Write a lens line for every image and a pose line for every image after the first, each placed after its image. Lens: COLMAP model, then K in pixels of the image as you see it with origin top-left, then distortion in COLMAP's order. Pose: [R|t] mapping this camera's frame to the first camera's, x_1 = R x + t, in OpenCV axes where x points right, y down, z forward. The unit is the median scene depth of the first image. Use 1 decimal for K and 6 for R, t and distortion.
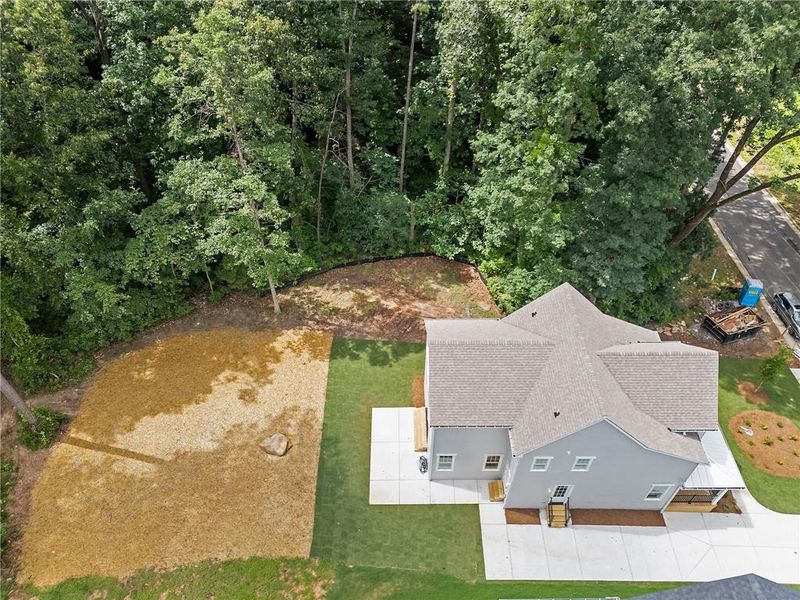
lens RADIAL K [[586.0, 0, 400.0], [0, 586.0, 300.0], [0, 0, 1]] dist [0.092787, -0.116056]
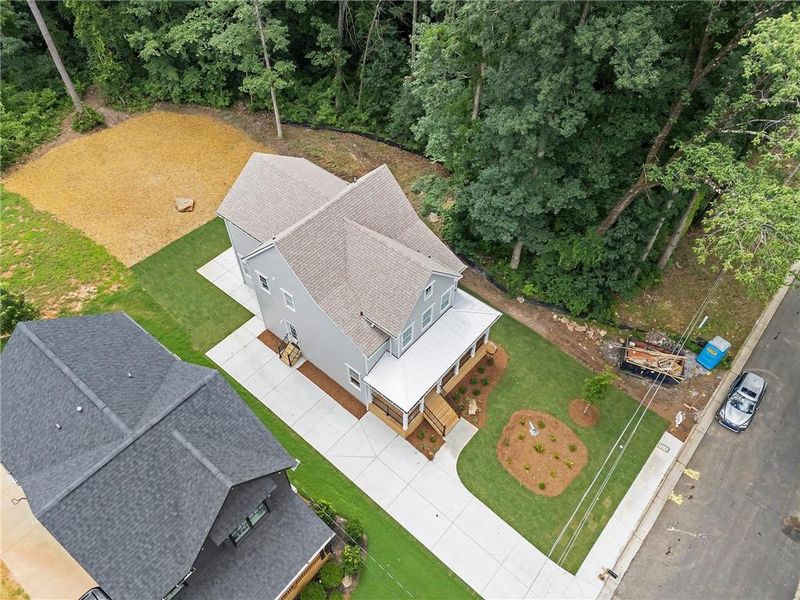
lens RADIAL K [[586.0, 0, 400.0], [0, 586.0, 300.0], [0, 0, 1]] dist [0.092787, -0.116056]
pose [[0.756523, 0.494604, -0.427831, 0.759105], [-0.476851, 0.864905, 0.156691, 0.003187], [0.447533, 0.085471, 0.890174, 0.092699]]
